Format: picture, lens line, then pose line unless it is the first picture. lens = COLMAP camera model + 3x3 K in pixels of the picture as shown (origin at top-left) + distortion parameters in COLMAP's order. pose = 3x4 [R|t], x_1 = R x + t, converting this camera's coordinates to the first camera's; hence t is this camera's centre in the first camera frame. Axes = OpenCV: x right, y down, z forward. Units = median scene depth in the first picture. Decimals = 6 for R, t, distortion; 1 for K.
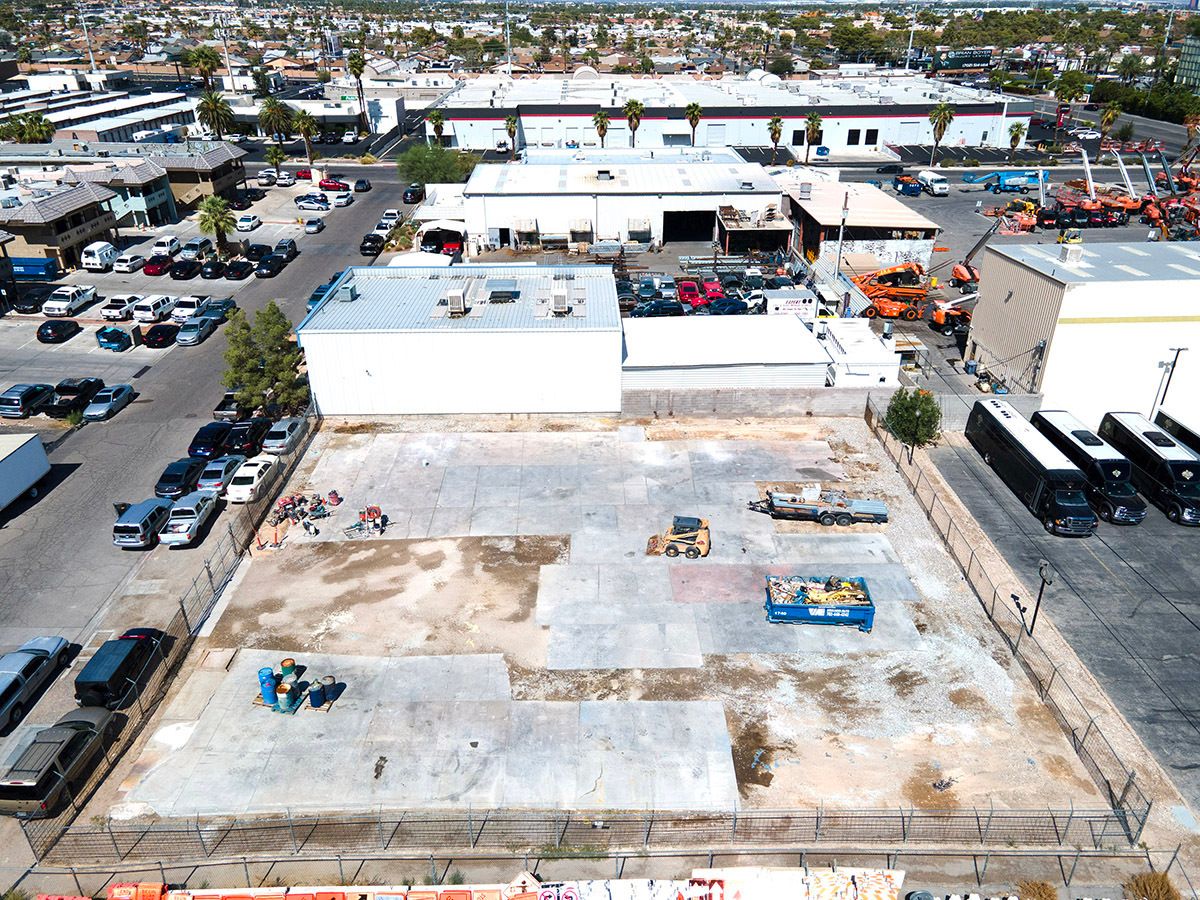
lens RADIAL K [[877.8, 0, 597.6], [0, 877.8, 446.1], [0, 0, 1]] dist [0.024547, 0.040919]
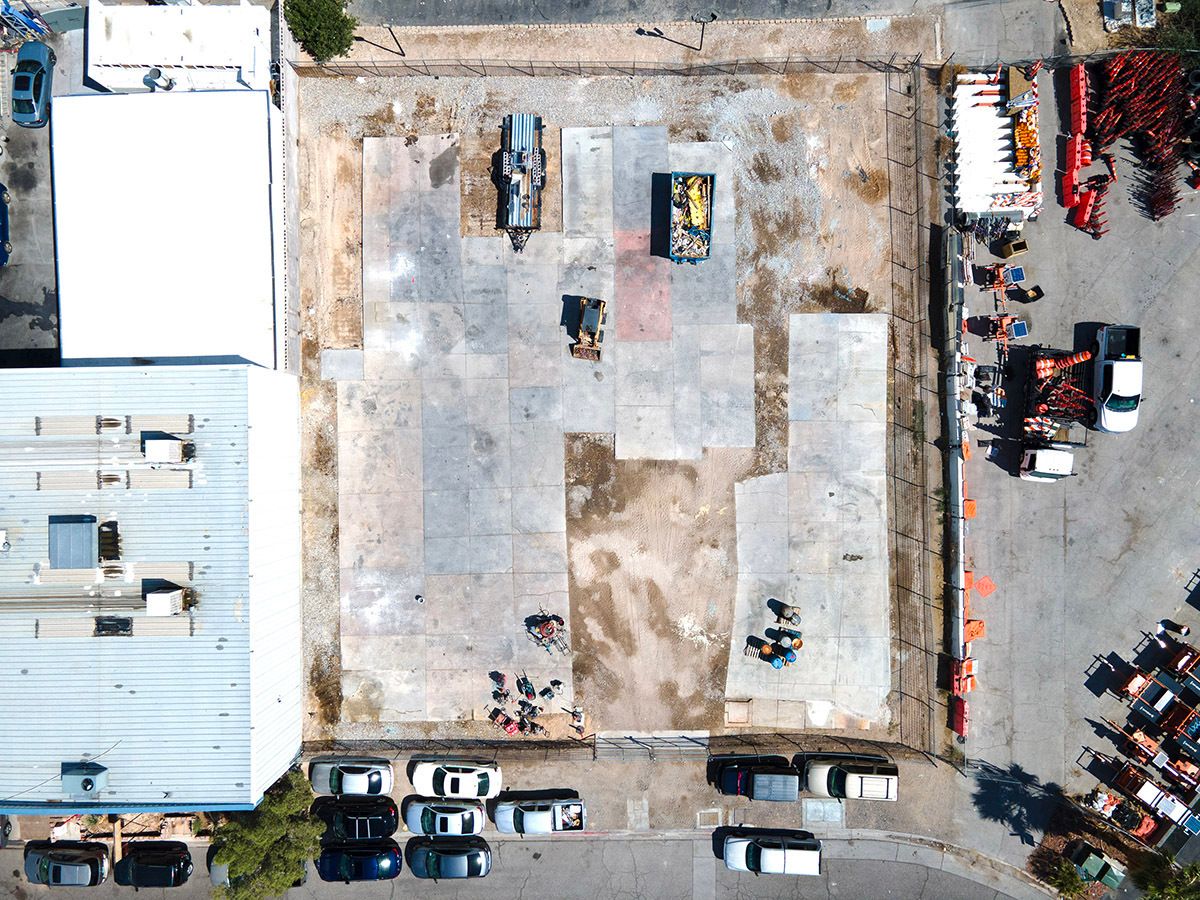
lens RADIAL K [[877.8, 0, 597.6], [0, 877.8, 446.1], [0, 0, 1]] dist [0.024547, 0.040919]
pose [[0.004578, -0.999799, 0.019525, -0.055835], [0.480612, 0.019322, 0.876720, -0.657692], [-0.876921, 0.005370, 0.480604, 0.400435]]
